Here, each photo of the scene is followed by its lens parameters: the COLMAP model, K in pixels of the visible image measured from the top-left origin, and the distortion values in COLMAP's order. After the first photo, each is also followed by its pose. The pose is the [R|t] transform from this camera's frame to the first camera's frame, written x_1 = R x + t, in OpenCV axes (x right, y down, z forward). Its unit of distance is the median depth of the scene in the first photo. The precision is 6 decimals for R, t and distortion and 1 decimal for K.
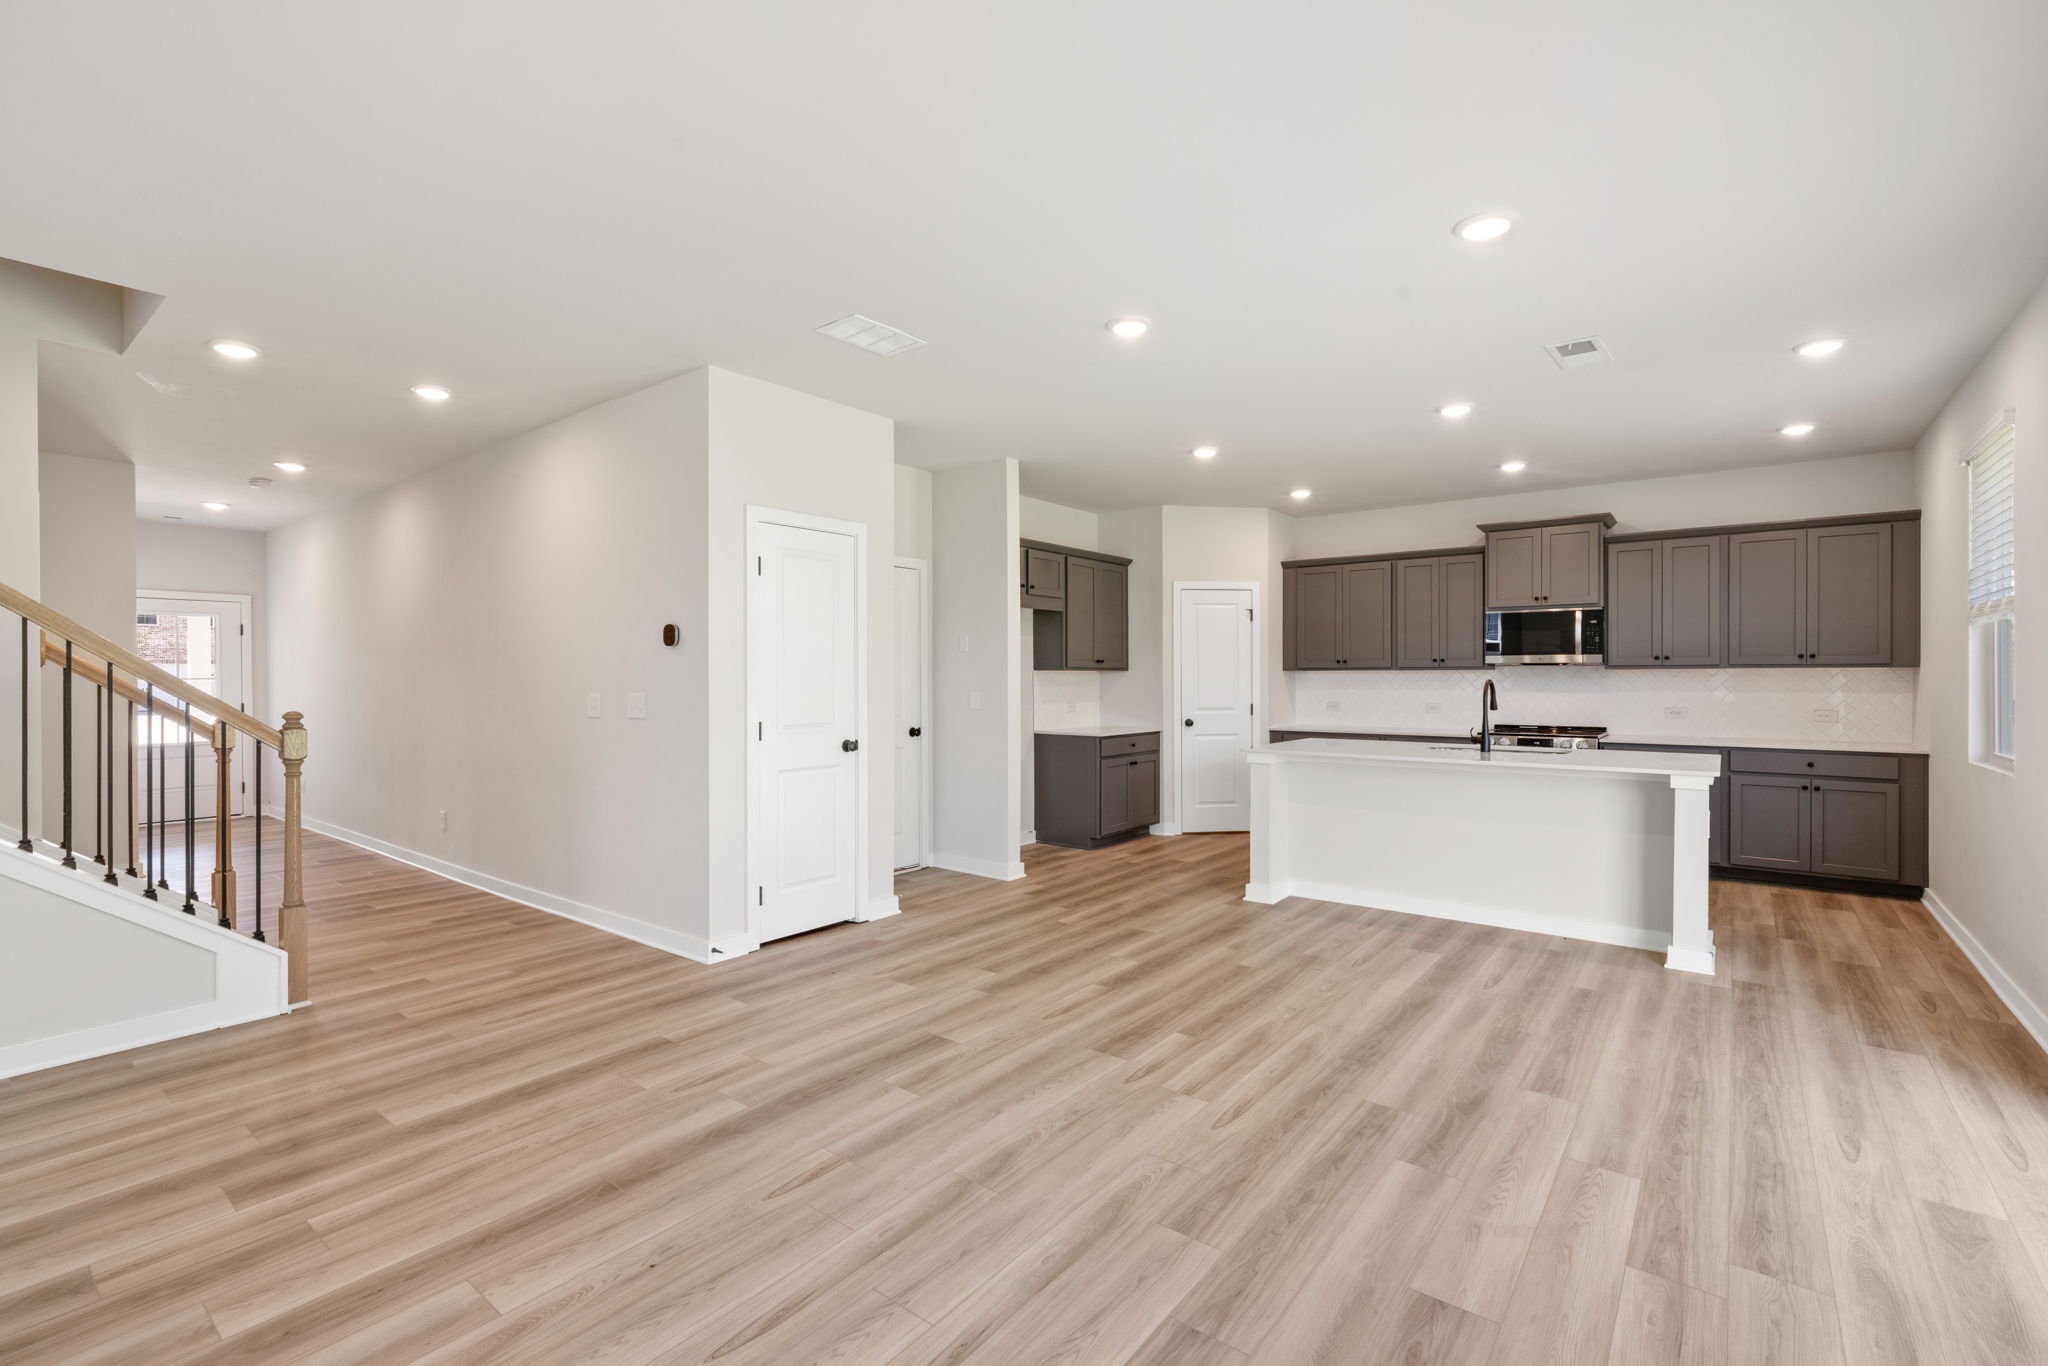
lens RADIAL K [[905.4, 0, 1024.0], [0, 905.4, 683.0], [0, 0, 1]] dist [-0.005272, -0.000029]
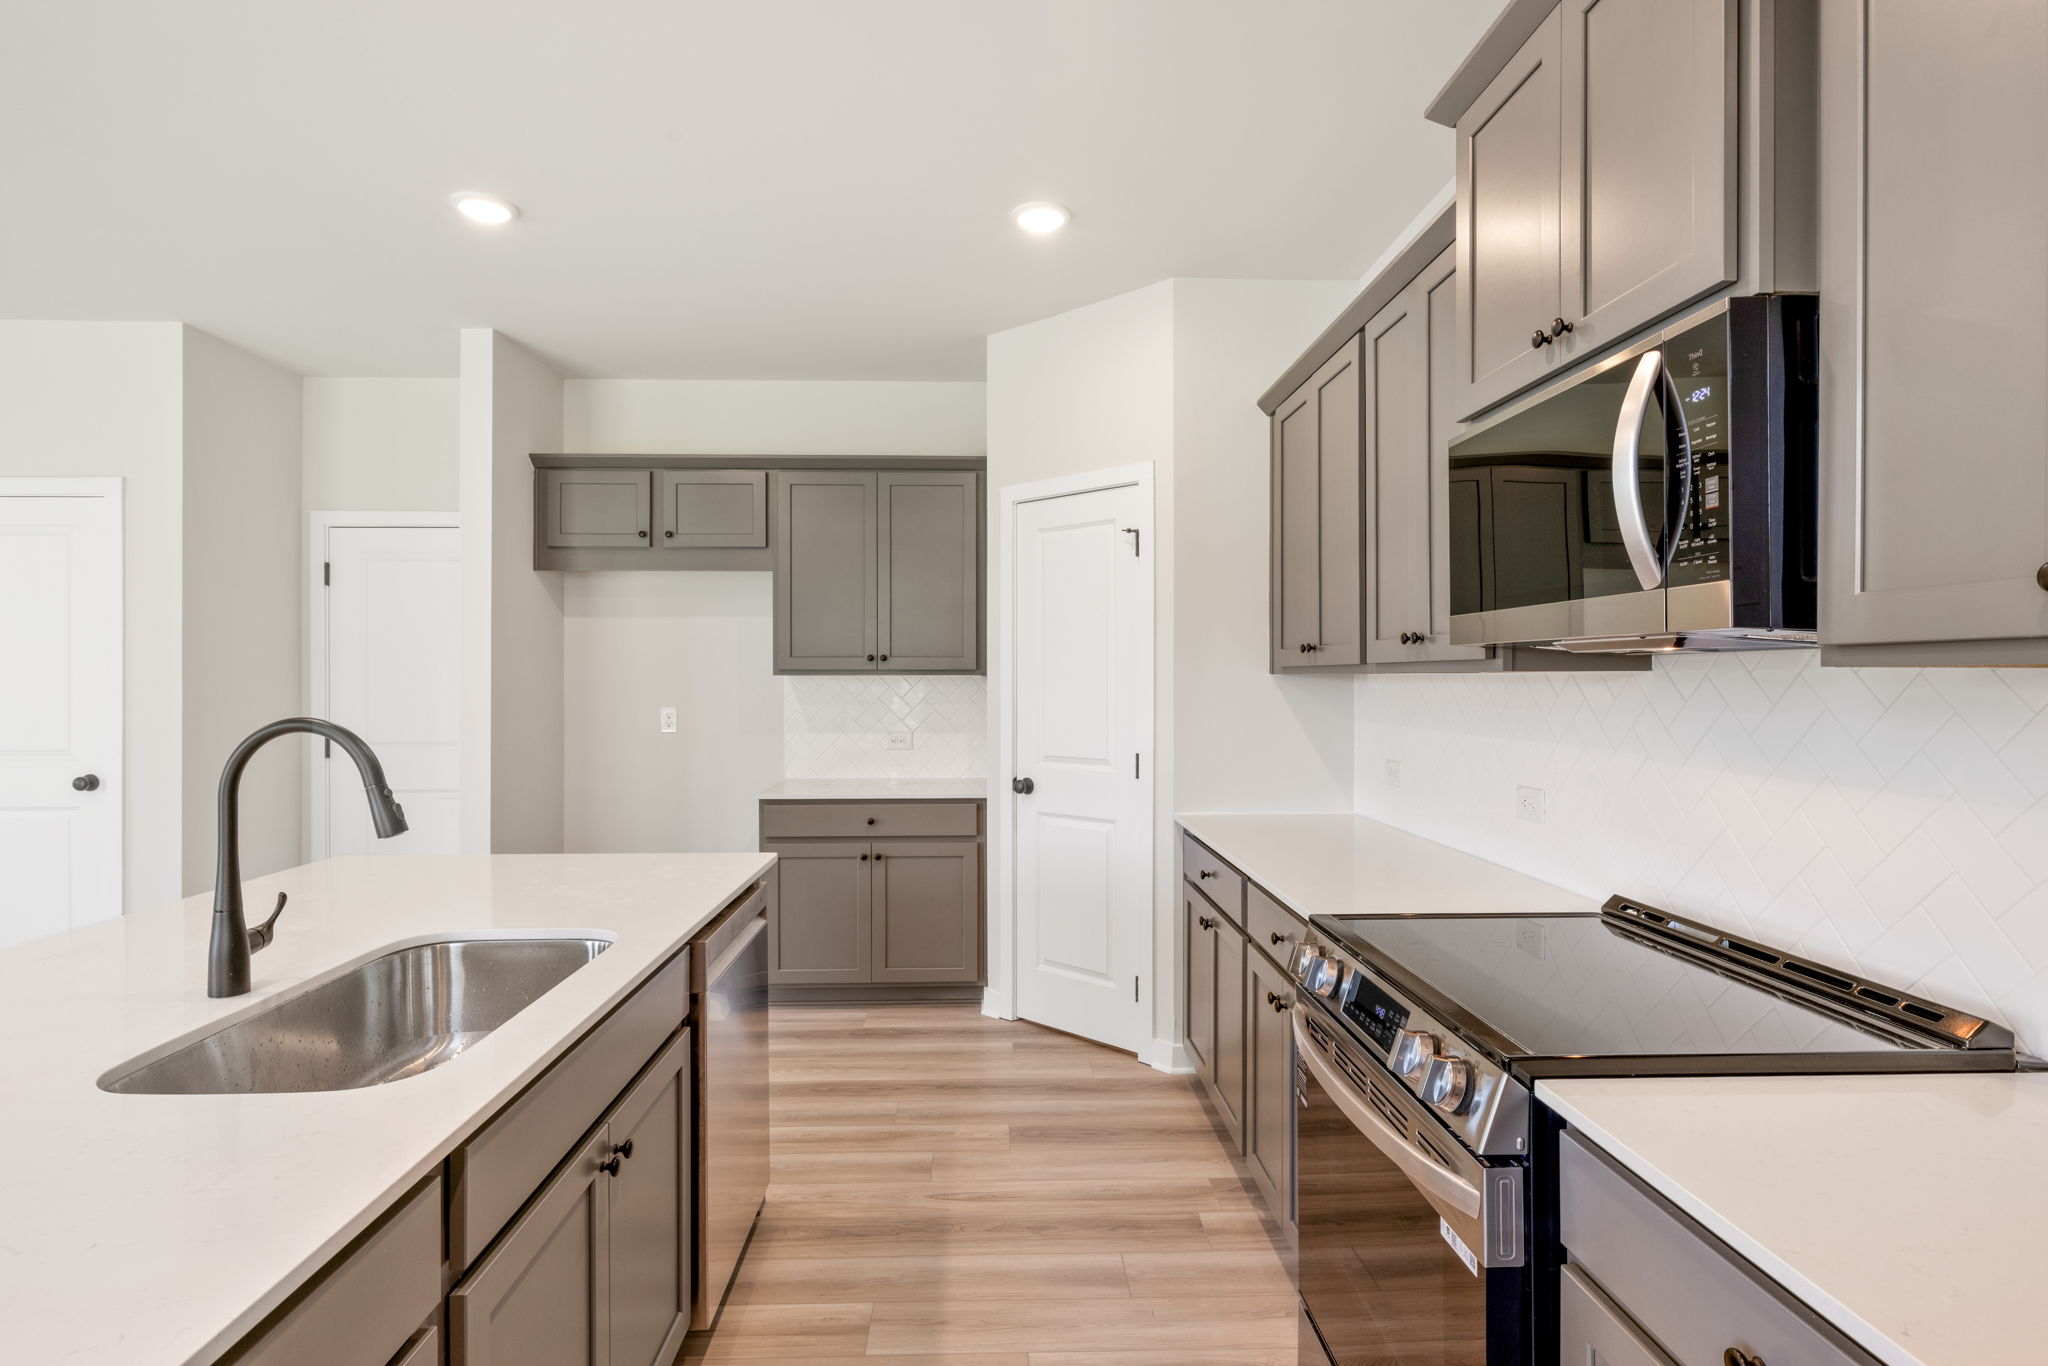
lens RADIAL K [[1051.5, 0, 1024.0], [0, 1051.5, 683.0], [0, 0, 1]] dist [-0.002350, 0.000301]
pose [[0.644818, 0.004401, -0.764324, 1.056021], [-0.004912, 0.999987, 0.001614, -0.017810], [0.764321, 0.002714, 0.644831, 1.150629]]
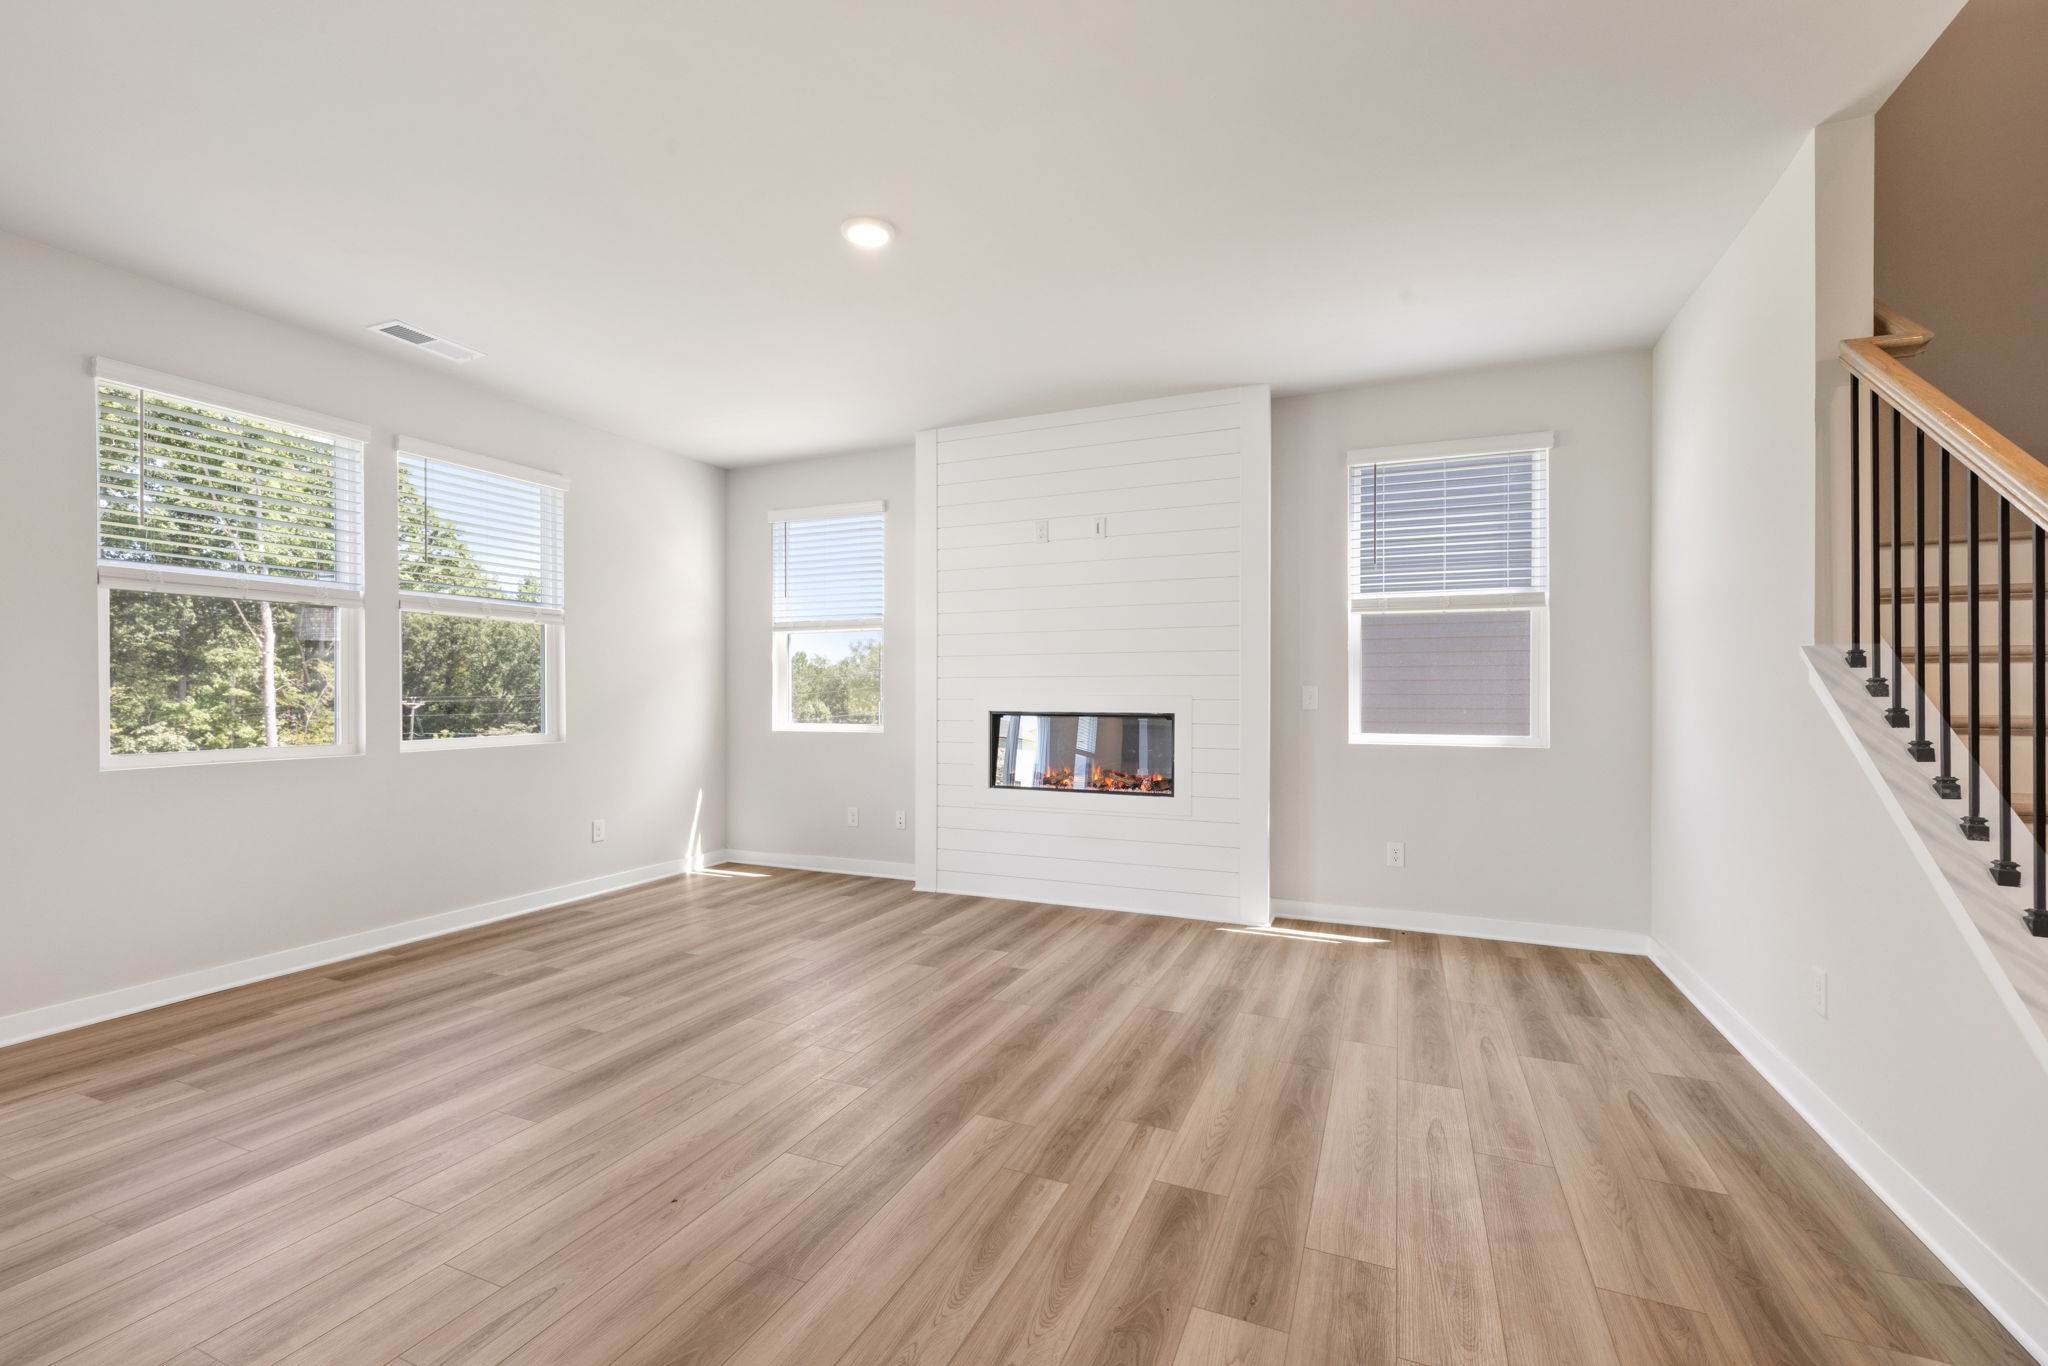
lens RADIAL K [[867.7, 0, 1018.5], [0, 867.7, 694.7], [0, 0, 1]] dist [0.000472, 0.000395]
pose [[-0.967137, 0.003547, -0.254231, -0.254831], [0.000739, 0.999938, 0.011142, 0.023428], [0.254255, 0.010588, -0.967079, 0.968502]]
